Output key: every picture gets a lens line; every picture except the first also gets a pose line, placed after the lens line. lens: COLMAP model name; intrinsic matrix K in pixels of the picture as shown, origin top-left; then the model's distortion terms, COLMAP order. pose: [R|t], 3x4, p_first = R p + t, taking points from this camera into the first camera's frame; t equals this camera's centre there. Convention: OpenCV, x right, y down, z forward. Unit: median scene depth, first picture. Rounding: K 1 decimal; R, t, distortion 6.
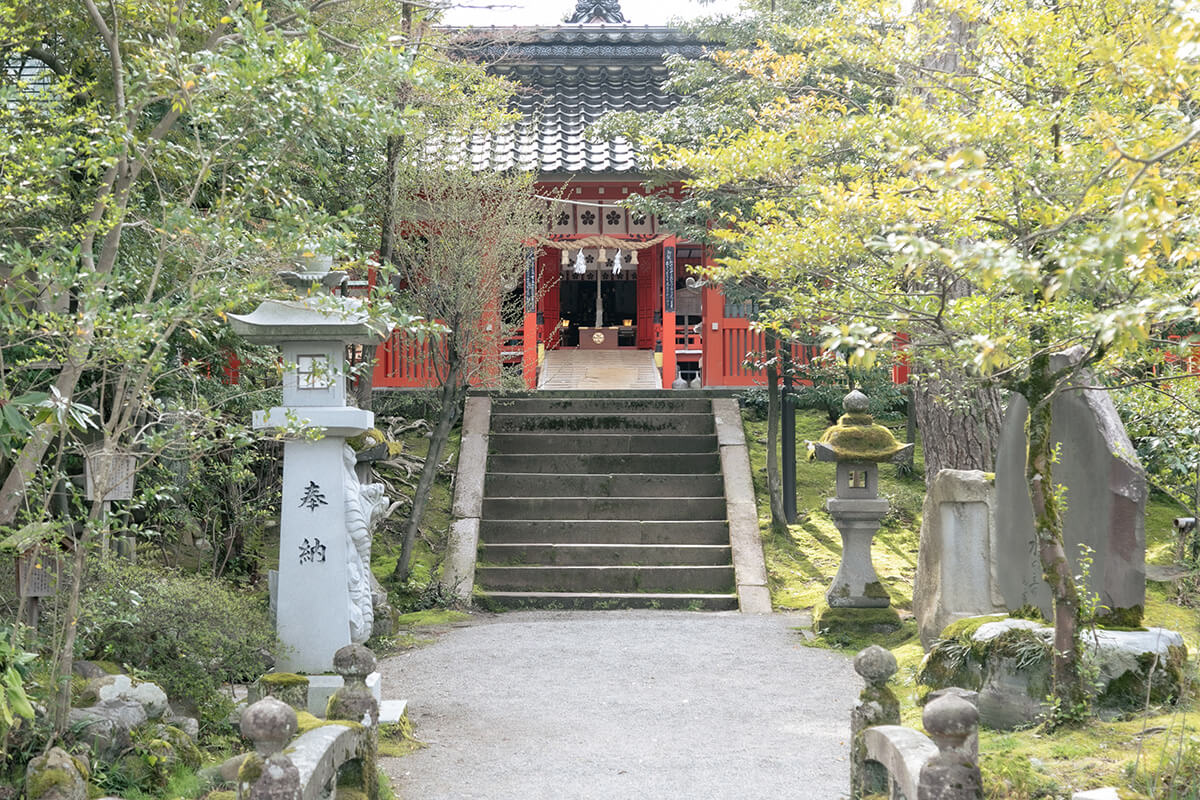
lens RADIAL K [[2755.5, 0, 600.0], [0, 2755.5, 400.0], [0, 0, 1]] dist [0.043635, 0.129646]
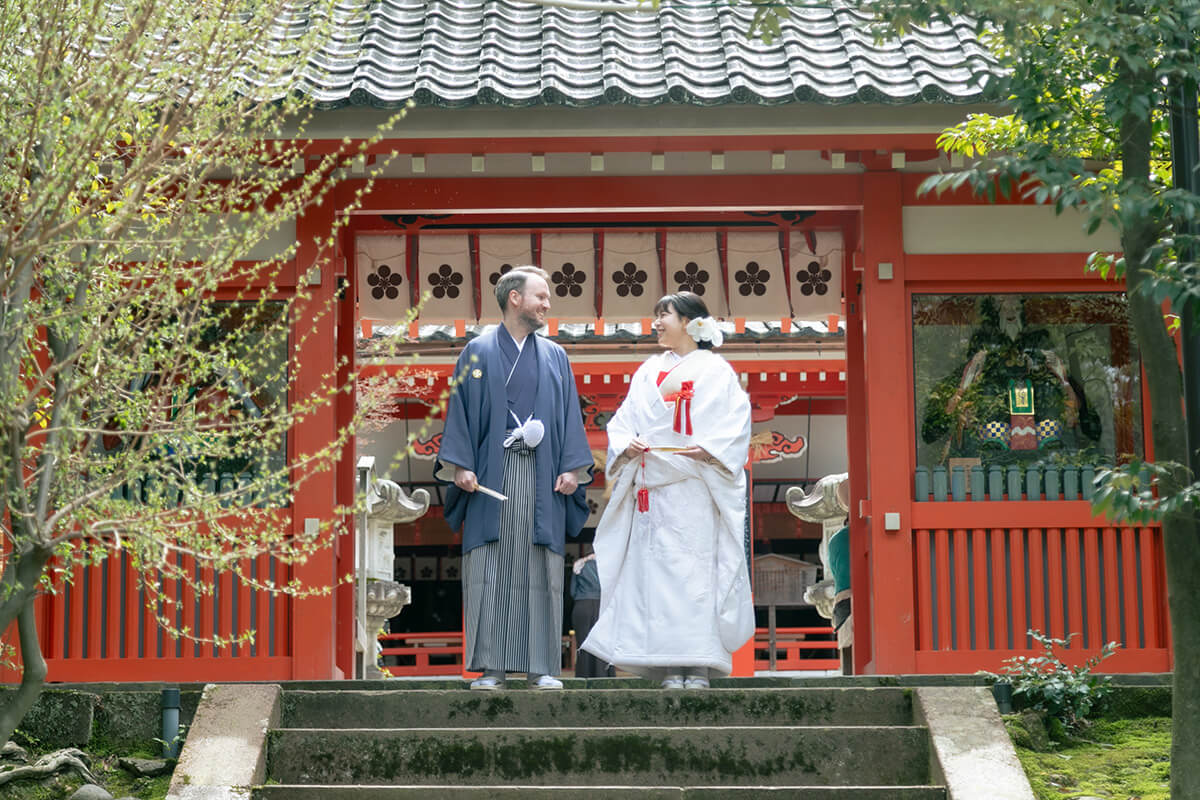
lens RADIAL K [[2755.5, 0, 600.0], [0, 2755.5, 400.0], [0, 0, 1]] dist [0.043635, 0.129646]
pose [[0.999942, -0.006309, -0.008707, 0.004281], [0.004857, 0.987479, -0.157679, 0.018714], [0.009593, 0.157627, 0.987452, 0.656694]]
